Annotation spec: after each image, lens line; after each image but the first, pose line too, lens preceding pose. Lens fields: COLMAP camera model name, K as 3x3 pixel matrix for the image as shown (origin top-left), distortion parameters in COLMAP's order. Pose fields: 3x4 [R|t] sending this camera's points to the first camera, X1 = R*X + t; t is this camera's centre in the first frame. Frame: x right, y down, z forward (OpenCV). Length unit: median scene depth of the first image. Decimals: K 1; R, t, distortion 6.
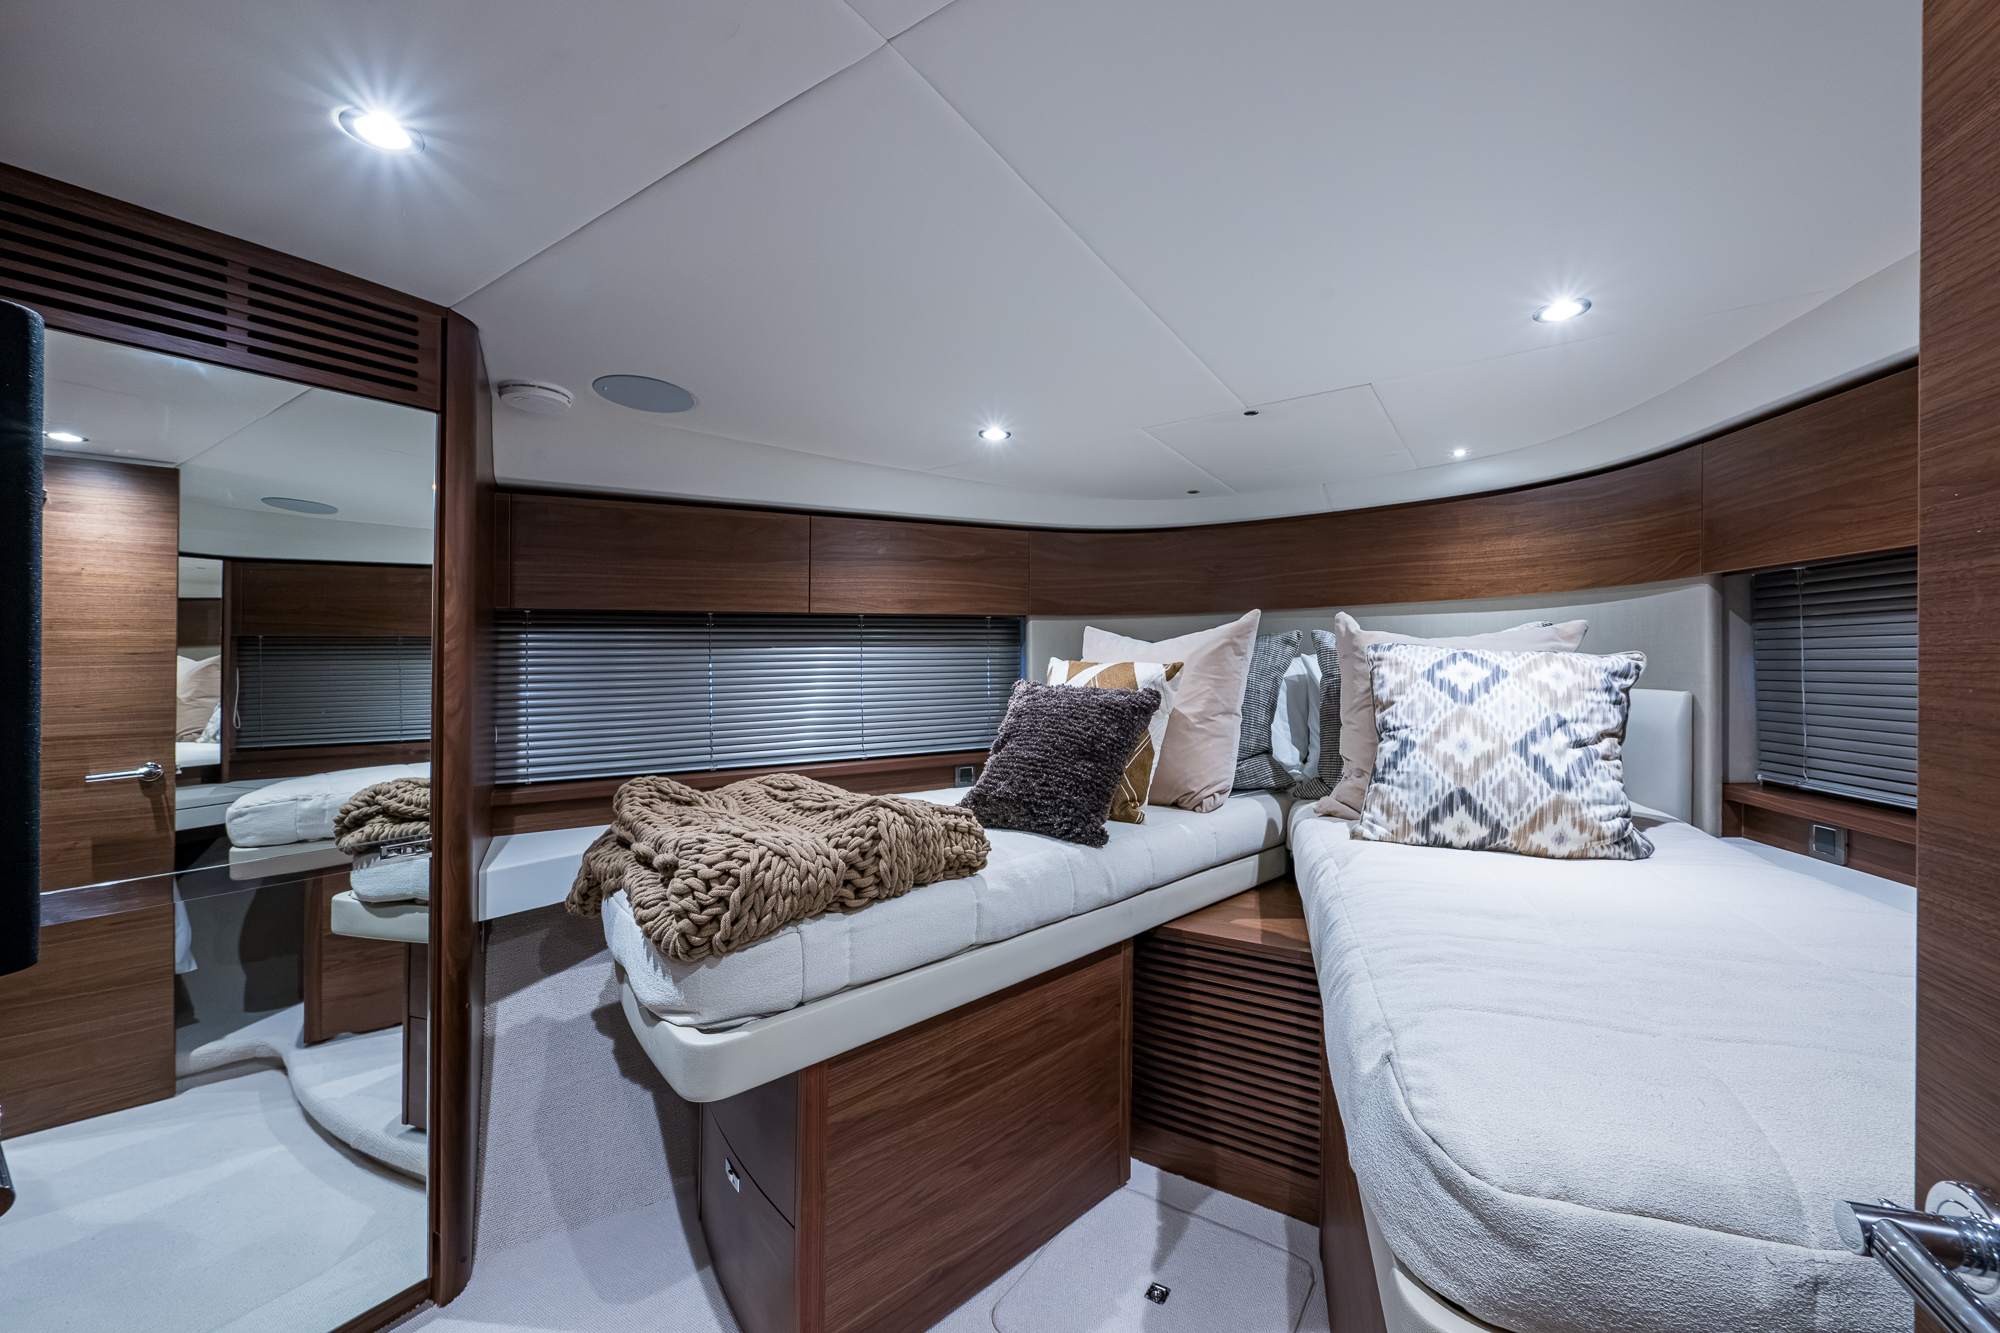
lens RADIAL K [[798.1, 0, 1000.0], [0, 798.1, 666.5], [0, 0, 1]] dist [0.007051, -0.000127]
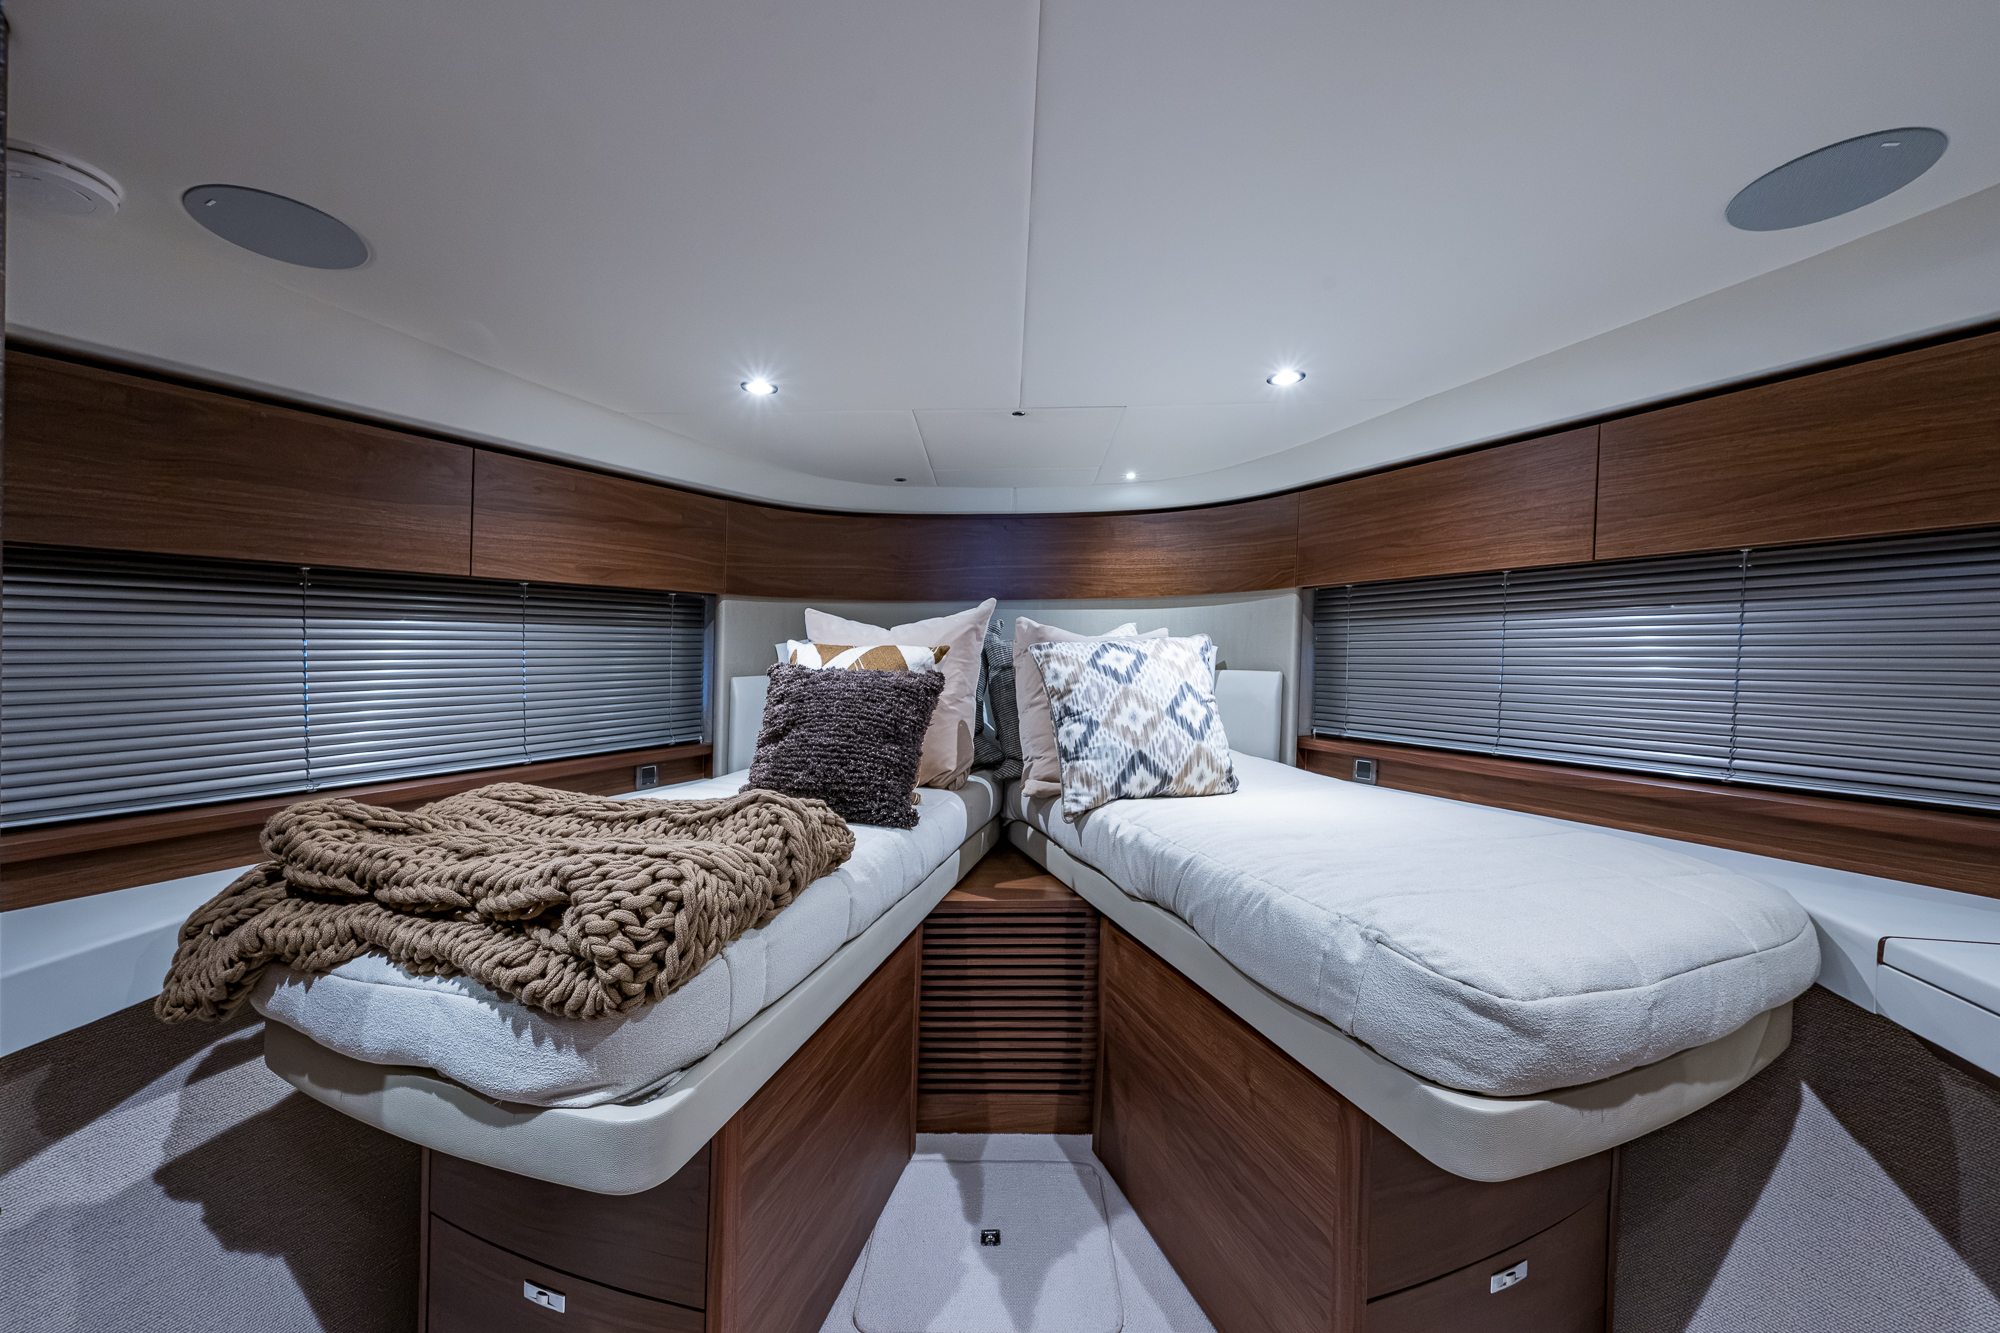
lens RADIAL K [[811.4, 0, 969.6], [0, 811.4, 685.4], [0, 0, 1]] dist [0.006407, -0.000533]
pose [[0.841380, -0.012437, 0.540301, -0.370589], [-0.004747, 0.999527, 0.030400, 0.016673], [-0.540423, -0.028143, 0.840923, 0.119536]]
